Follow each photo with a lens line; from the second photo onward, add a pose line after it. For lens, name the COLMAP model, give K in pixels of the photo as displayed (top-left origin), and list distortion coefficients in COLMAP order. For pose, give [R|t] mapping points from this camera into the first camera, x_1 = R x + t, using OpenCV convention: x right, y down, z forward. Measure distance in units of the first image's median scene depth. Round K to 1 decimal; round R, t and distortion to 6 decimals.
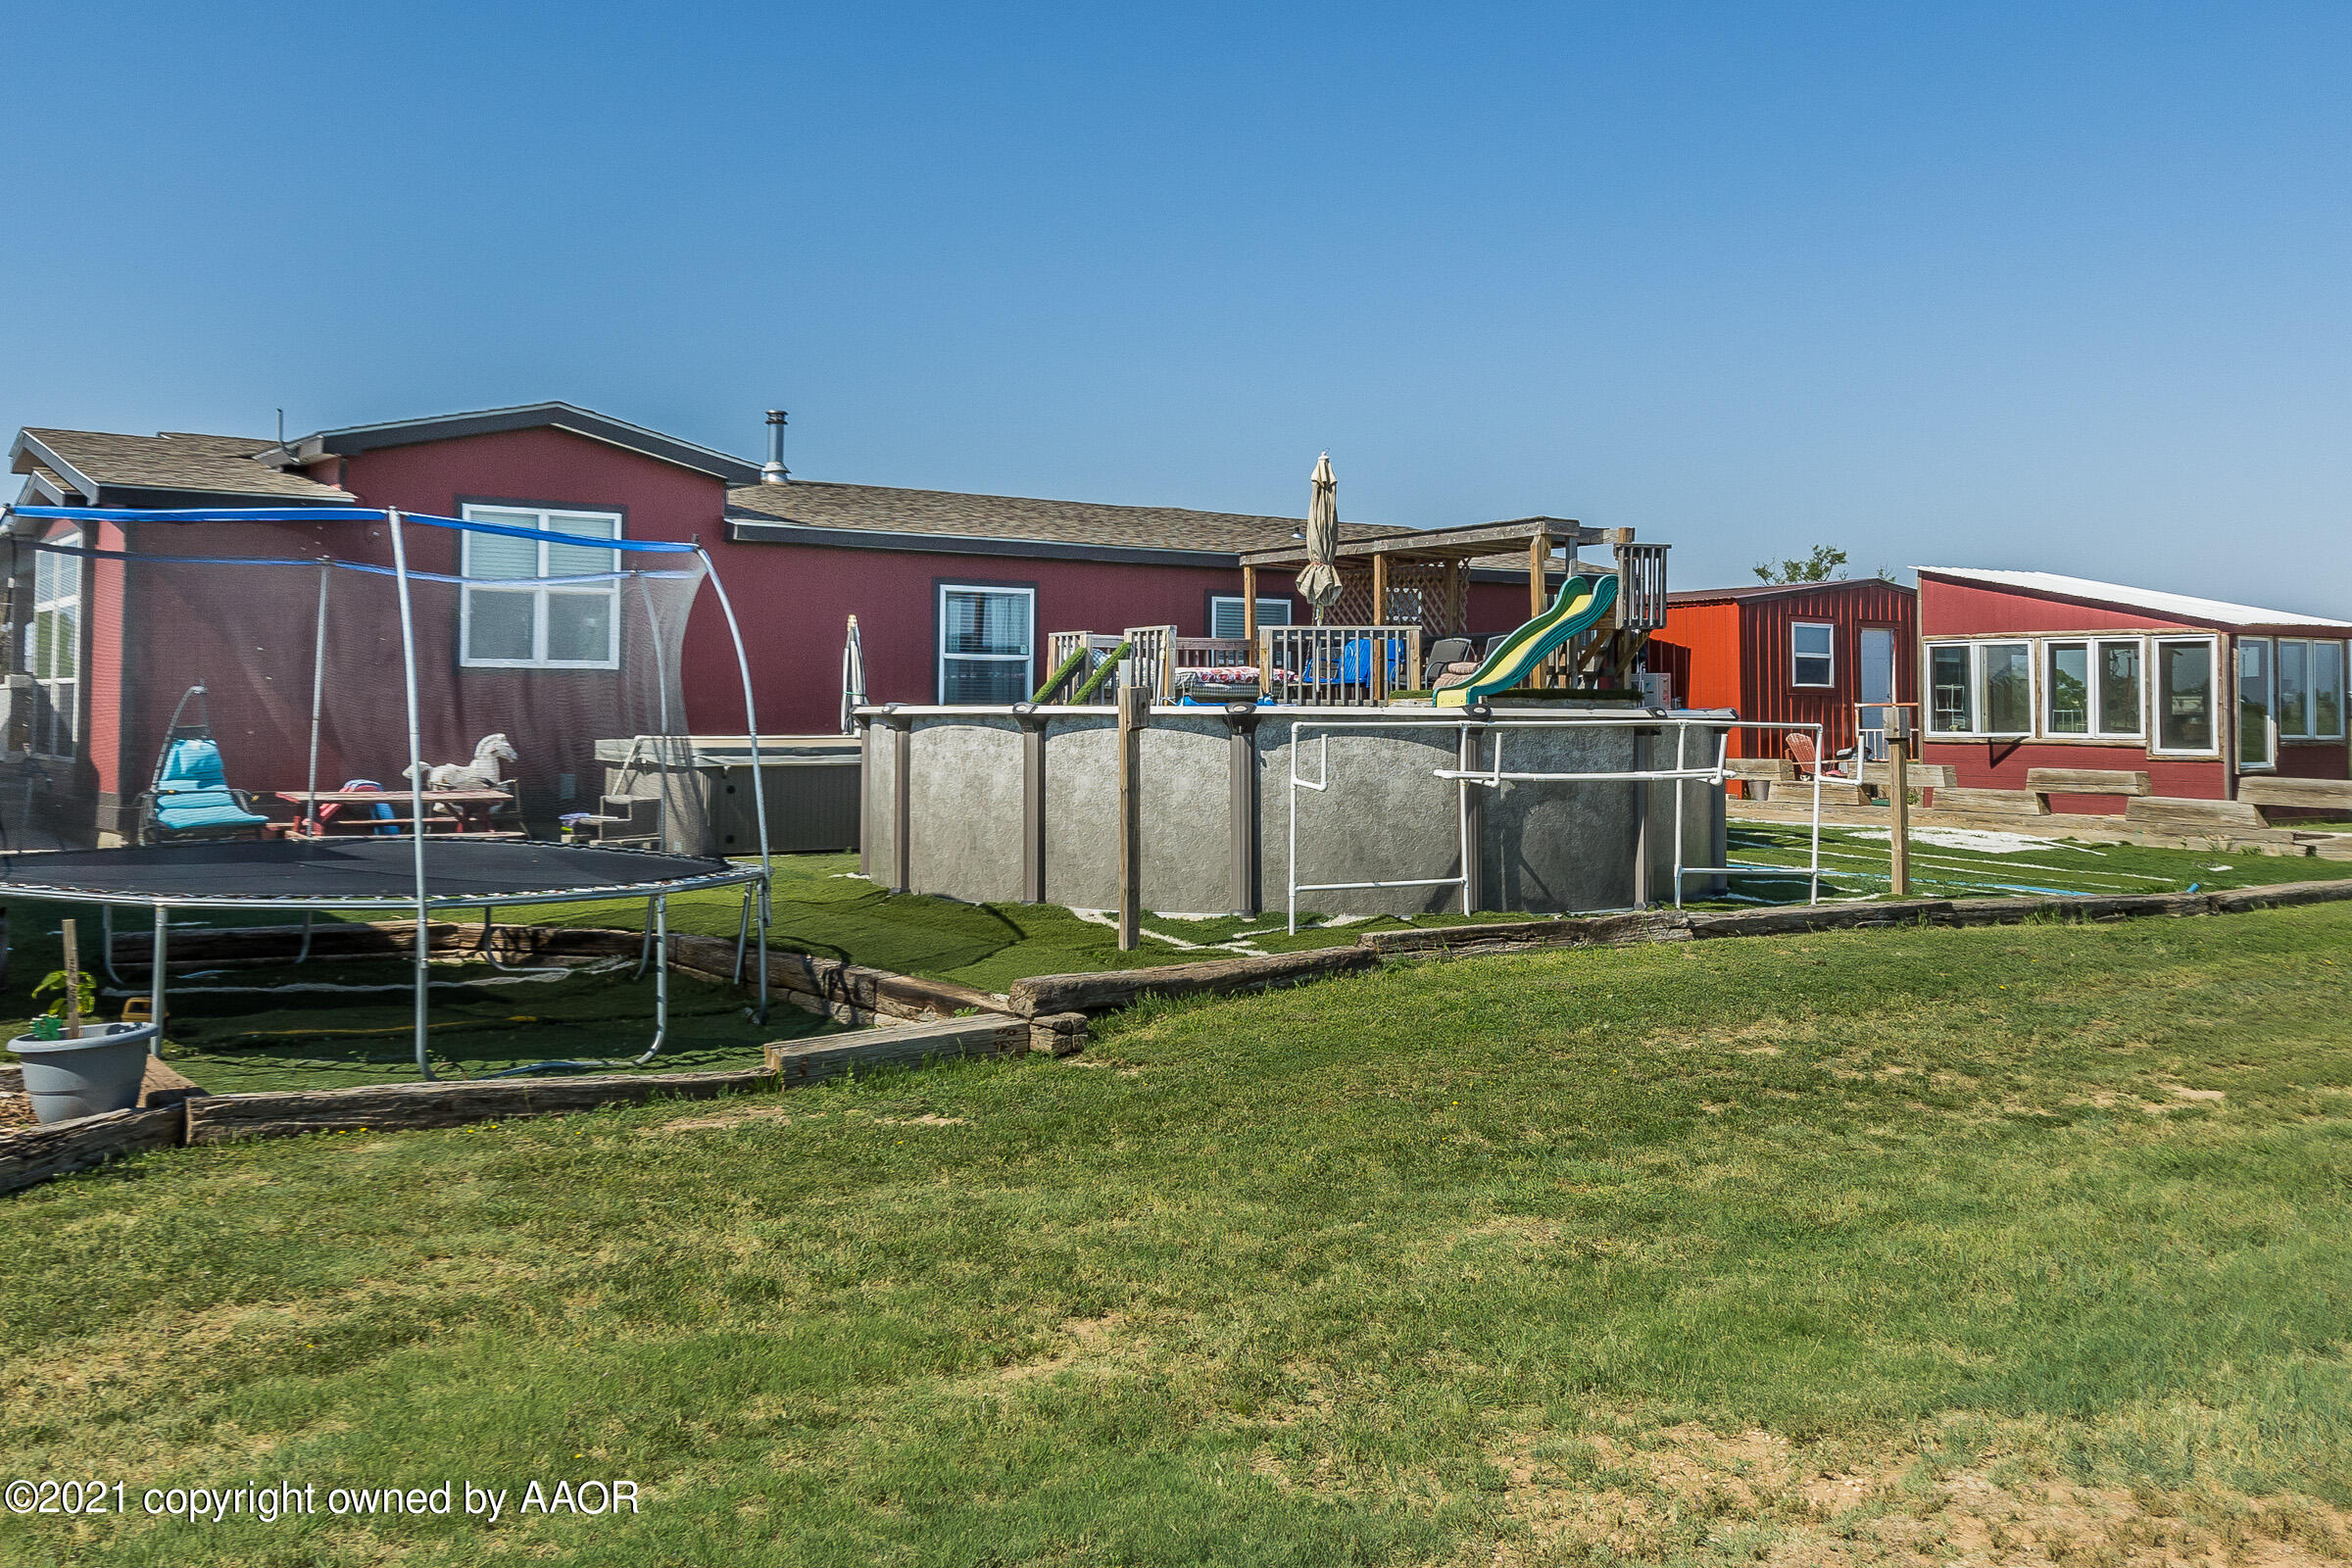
lens RADIAL K [[1392.7, 0, 1174.2], [0, 1392.7, 719.8], [0, 0, 1]] dist [-0.005294, -0.000858]
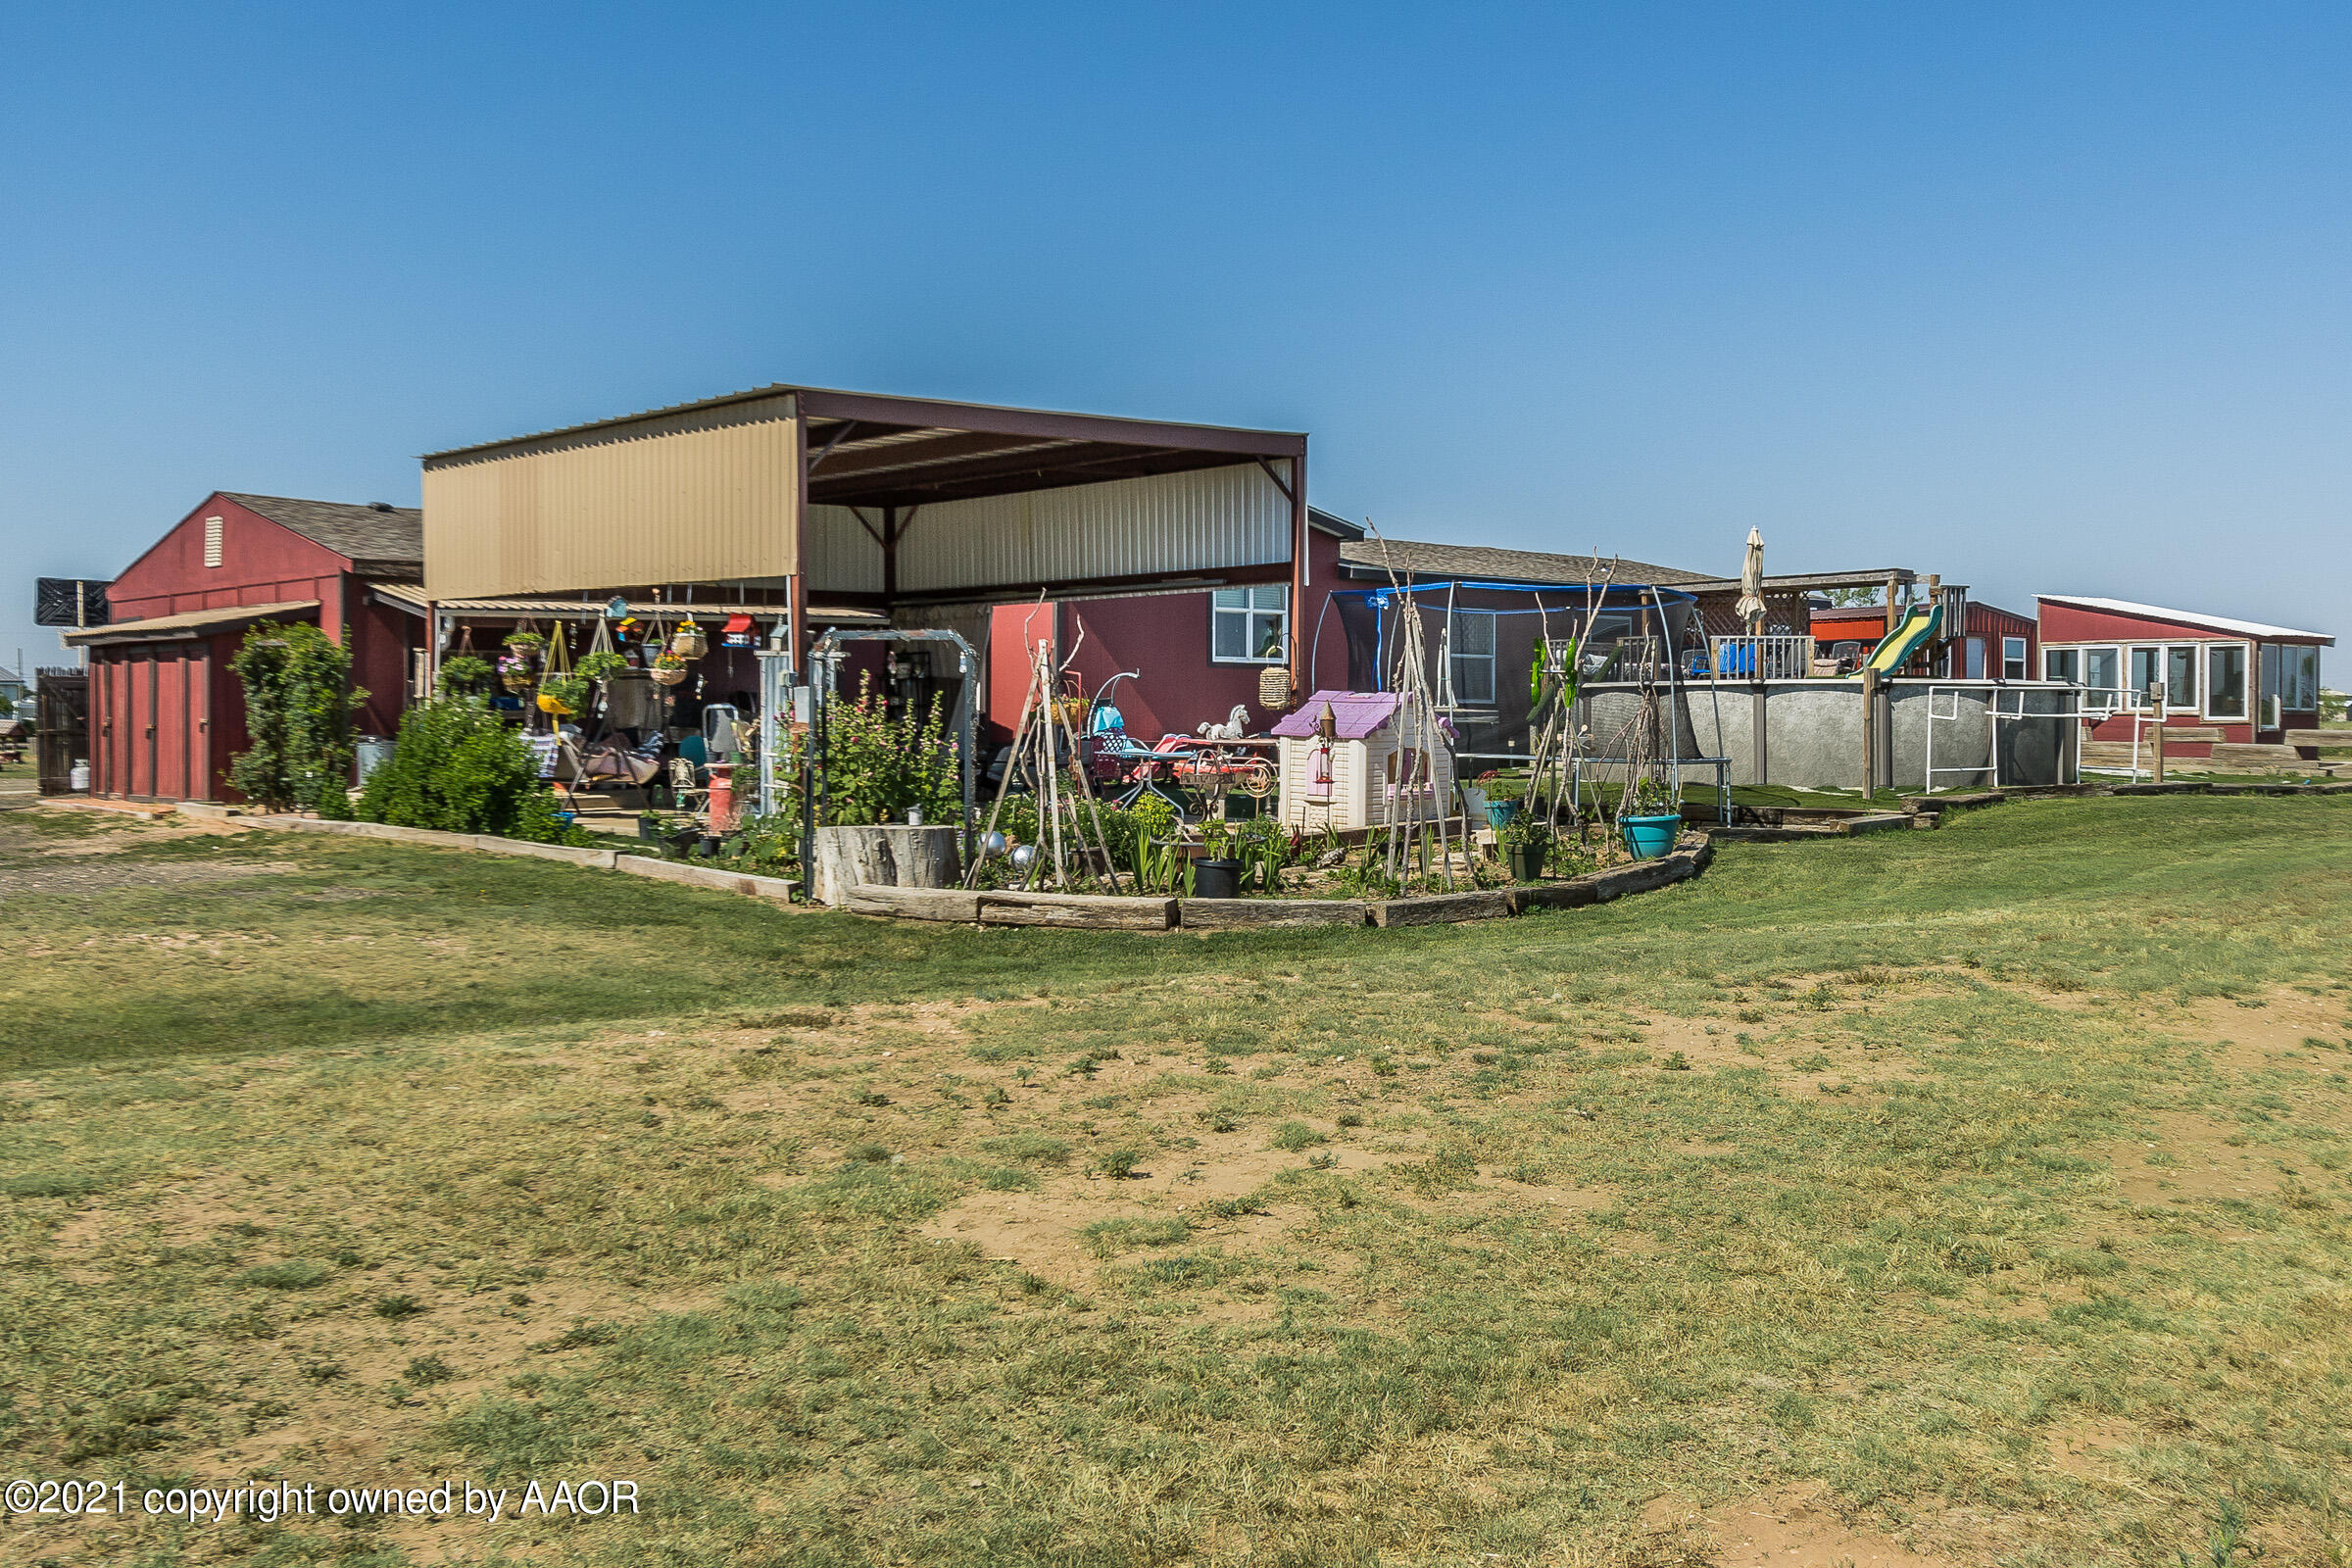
lens RADIAL K [[1392.7, 0, 1174.2], [0, 1392.7, 719.8], [0, 0, 1]] dist [-0.005294, -0.000858]
pose [[0.996144, -0.003386, 0.087669, -0.658908], [0.003694, 0.999988, -0.003360, 0.029915], [-0.087657, 0.003671, 0.996144, -0.497192]]
